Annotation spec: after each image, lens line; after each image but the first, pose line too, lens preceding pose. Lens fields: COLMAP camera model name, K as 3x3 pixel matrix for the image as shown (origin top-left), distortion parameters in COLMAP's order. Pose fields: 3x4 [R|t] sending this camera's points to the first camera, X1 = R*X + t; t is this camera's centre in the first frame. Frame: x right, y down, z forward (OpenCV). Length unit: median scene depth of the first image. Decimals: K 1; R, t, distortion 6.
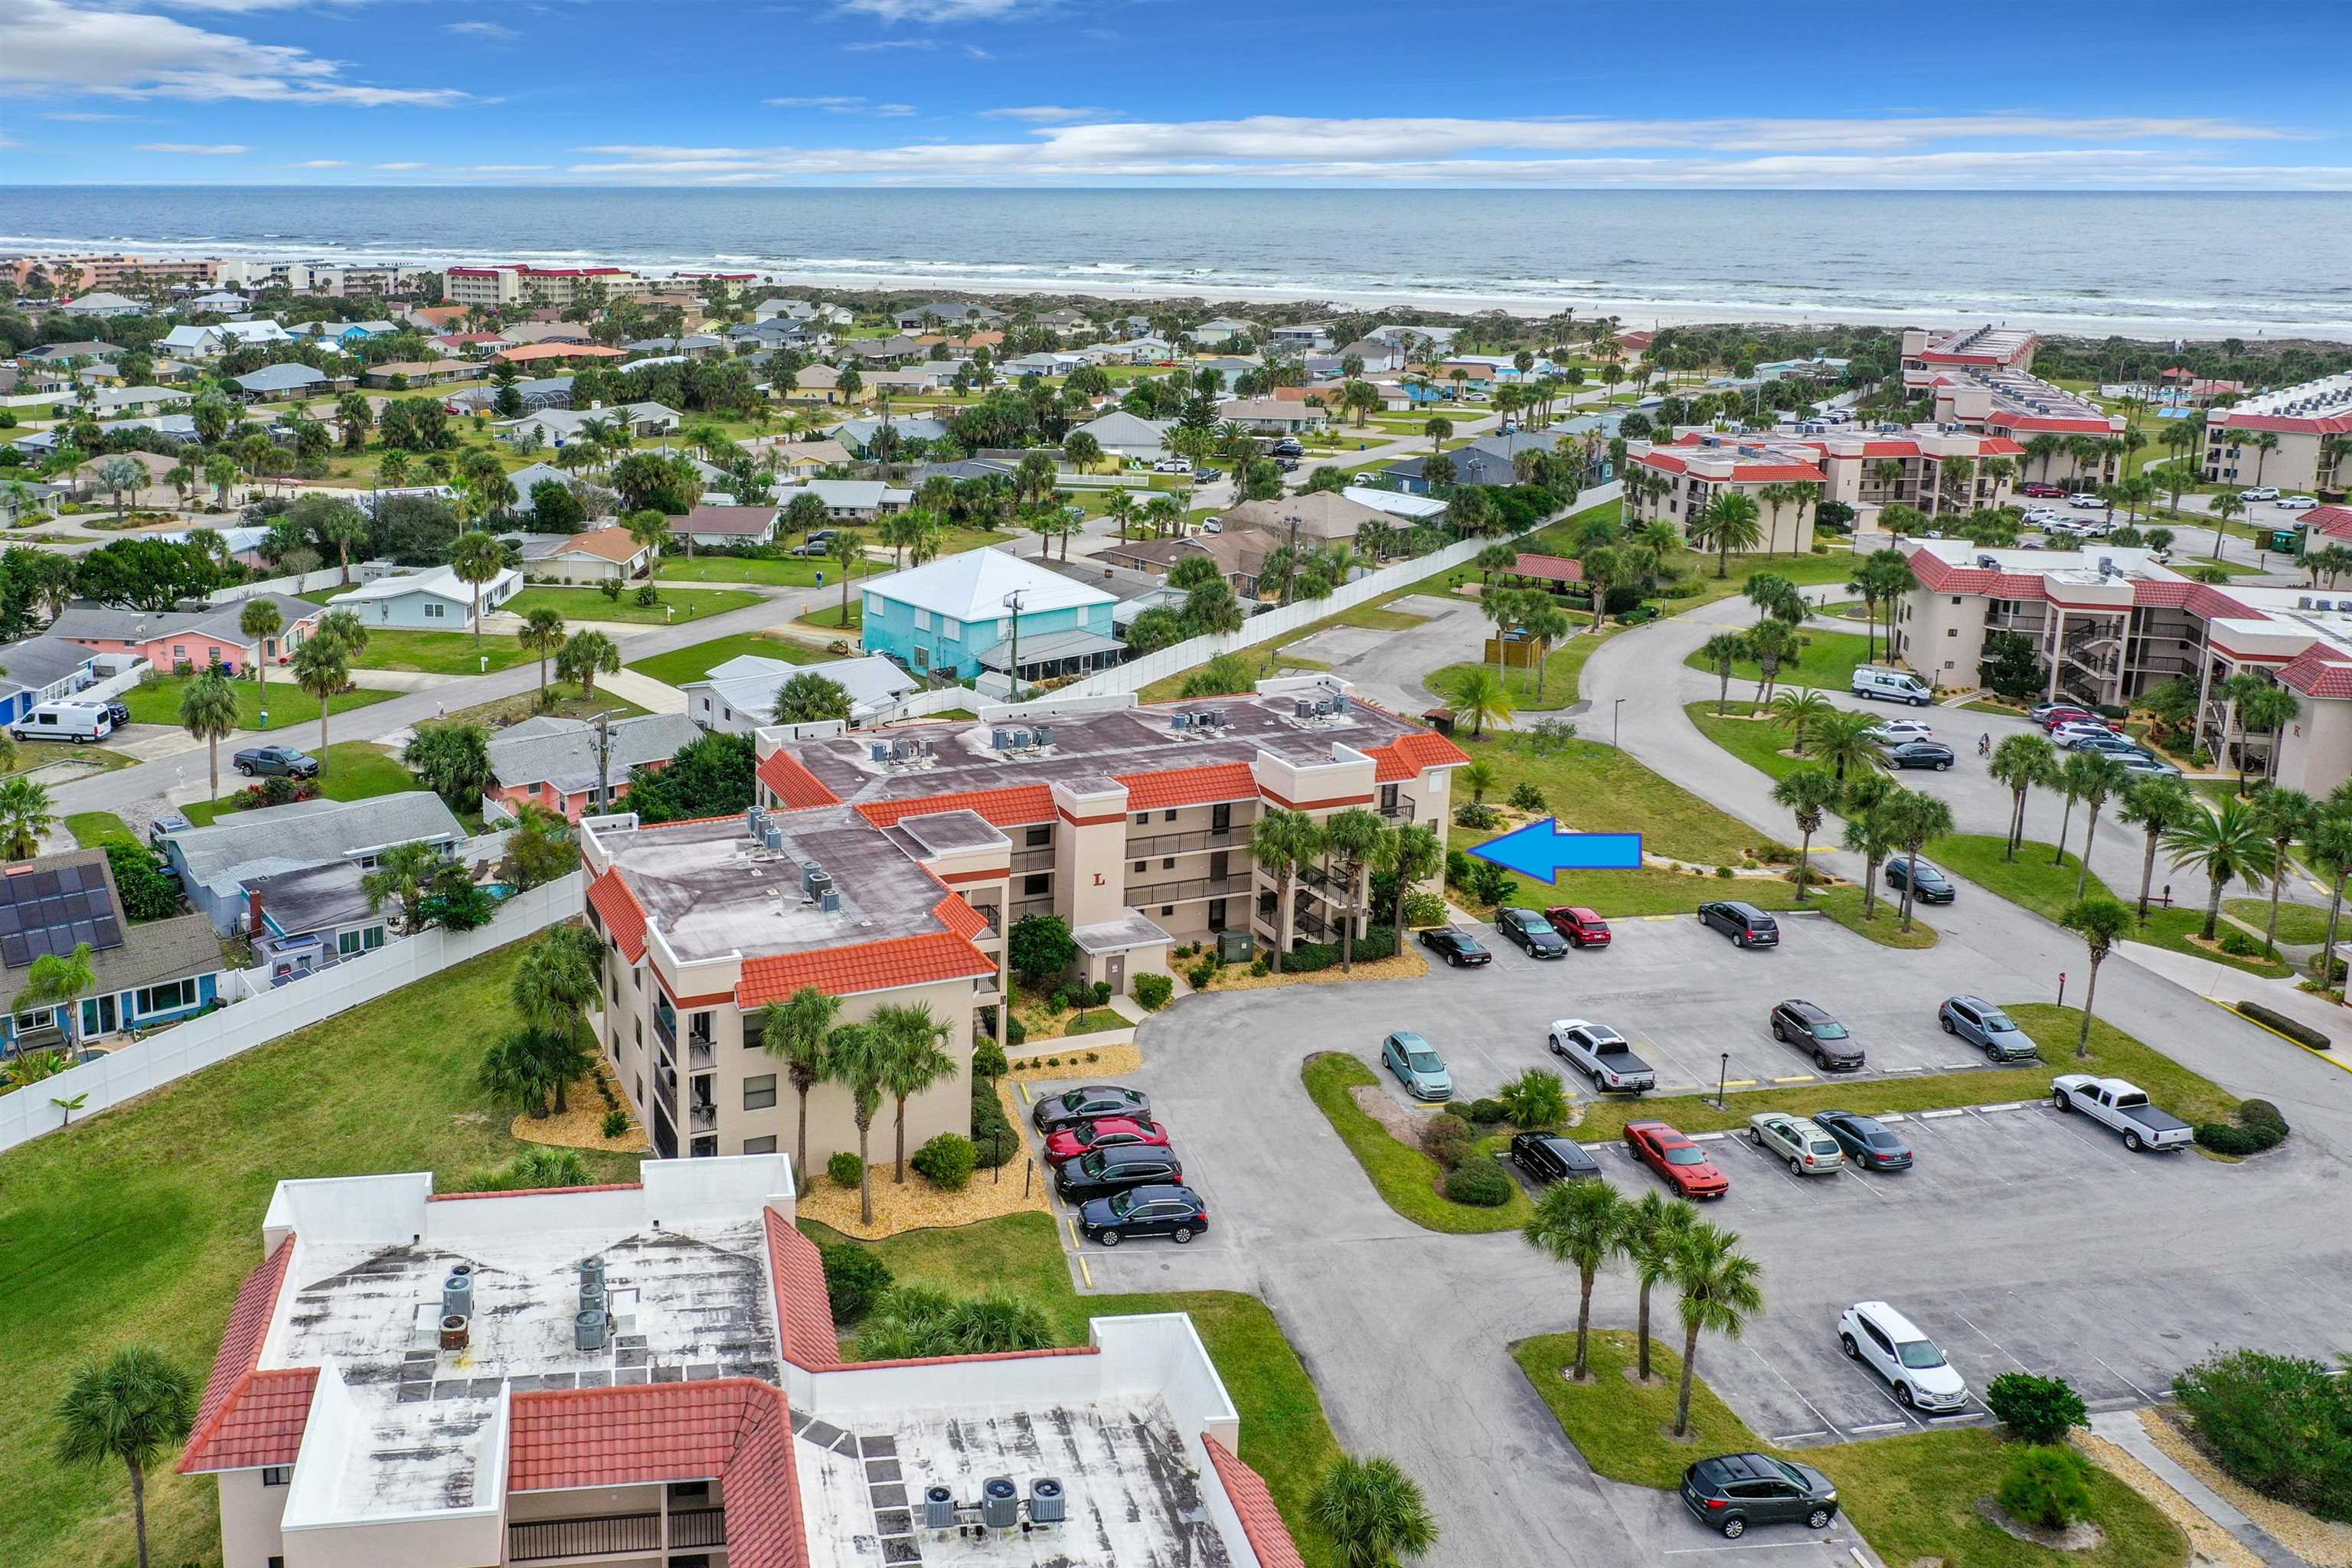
lens RADIAL K [[1925.7, 0, 851.1], [0, 1925.7, 627.5], [0, 0, 1]] dist [-0.000645, 0.003180]
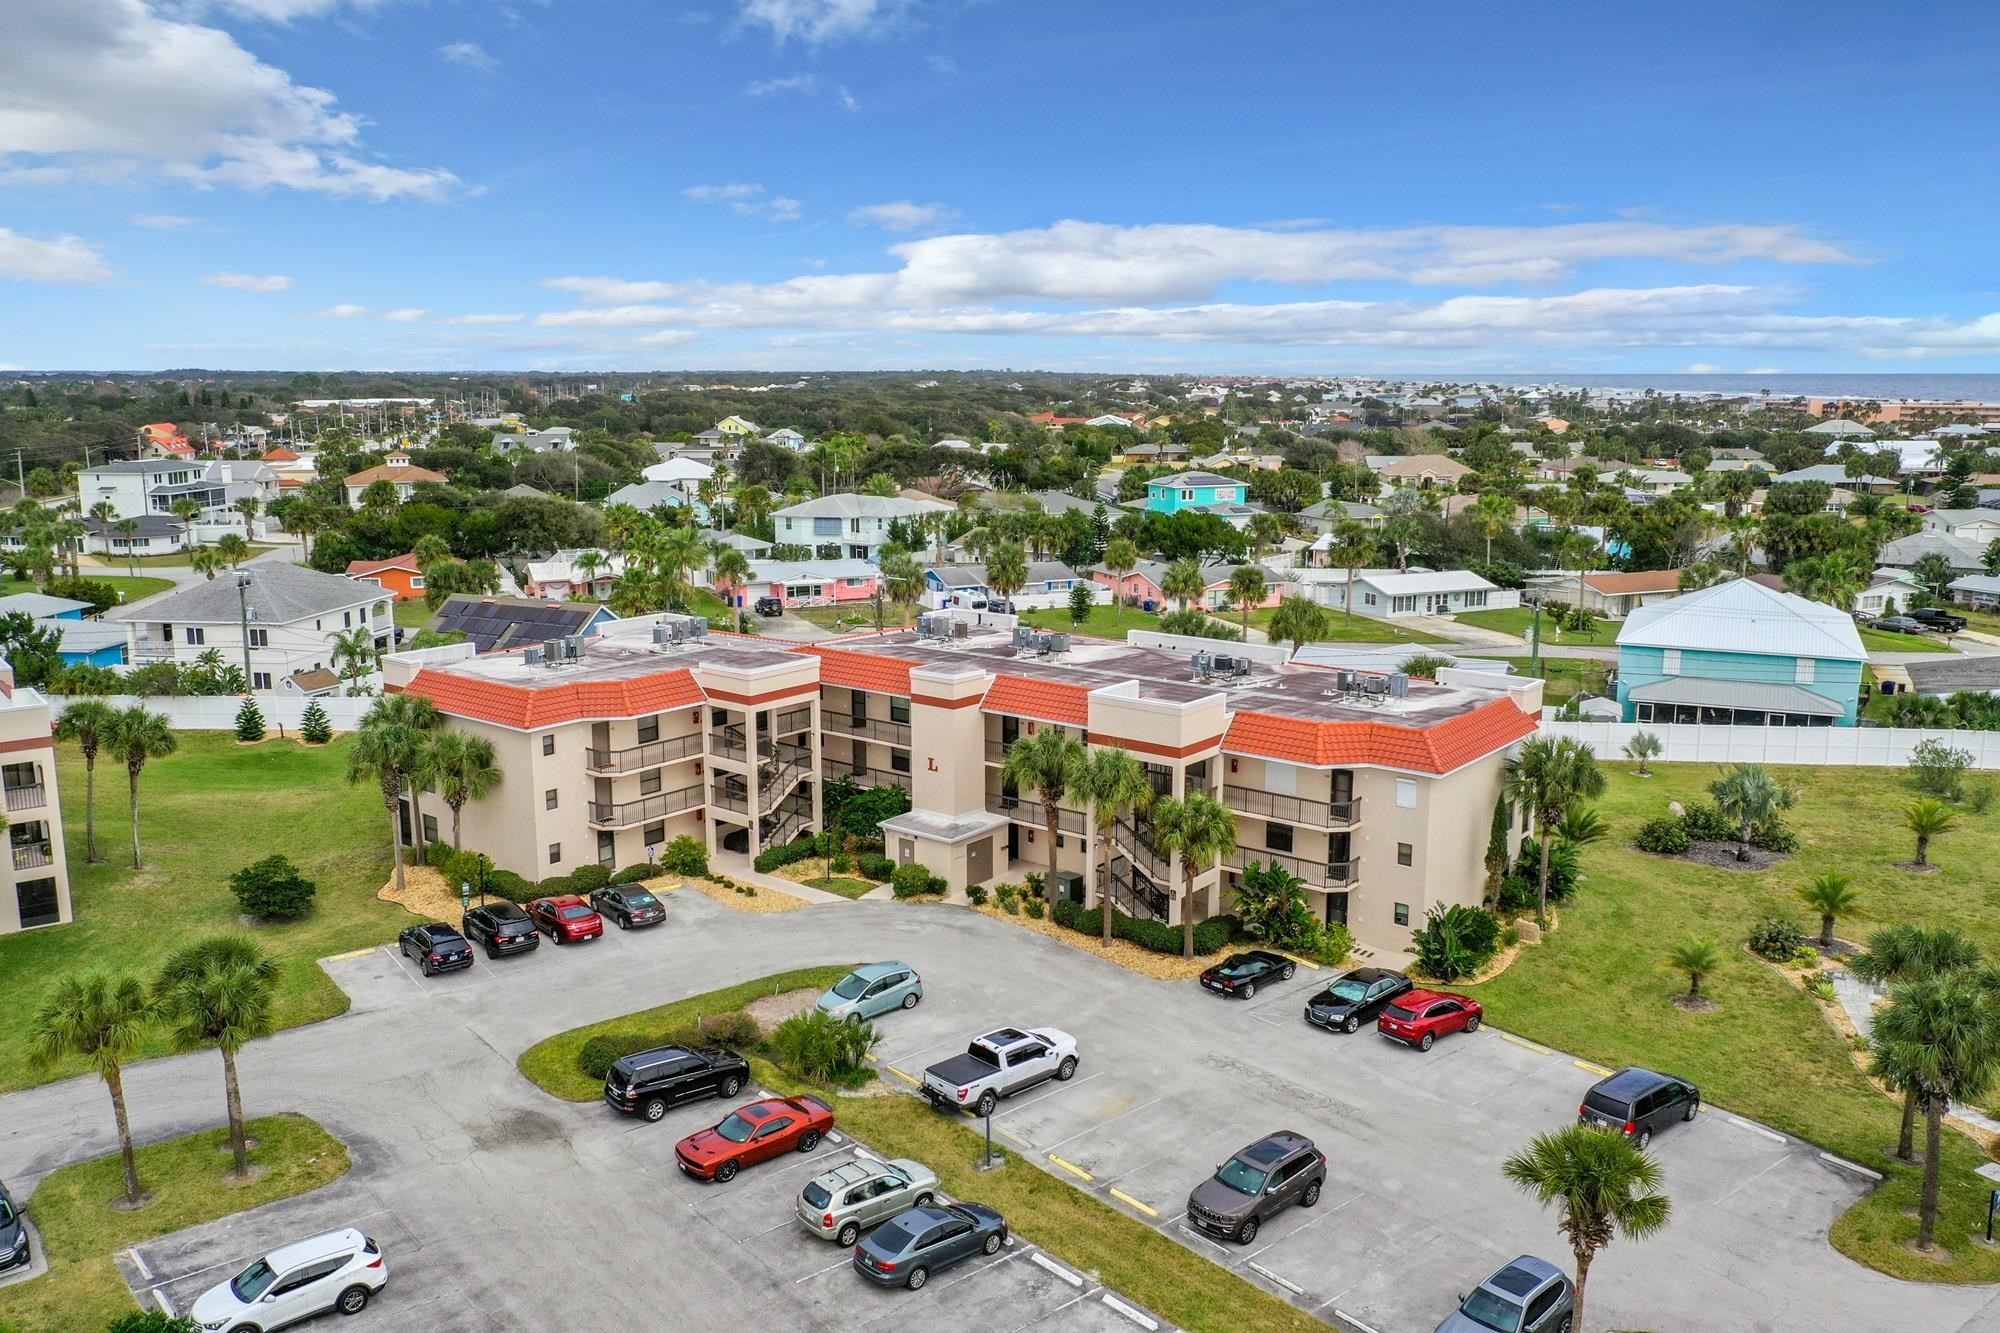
lens RADIAL K [[1583.3, 0, 1004.4], [0, 1583.3, 732.6], [0, 0, 1]] dist [-0.008422, 0.003465]
pose [[0.532035, 0.190567, -0.824999, 0.777002], [-0.192625, 0.976037, 0.101233, 0.026342], [0.824521, 0.105056, 0.555994, 0.565585]]
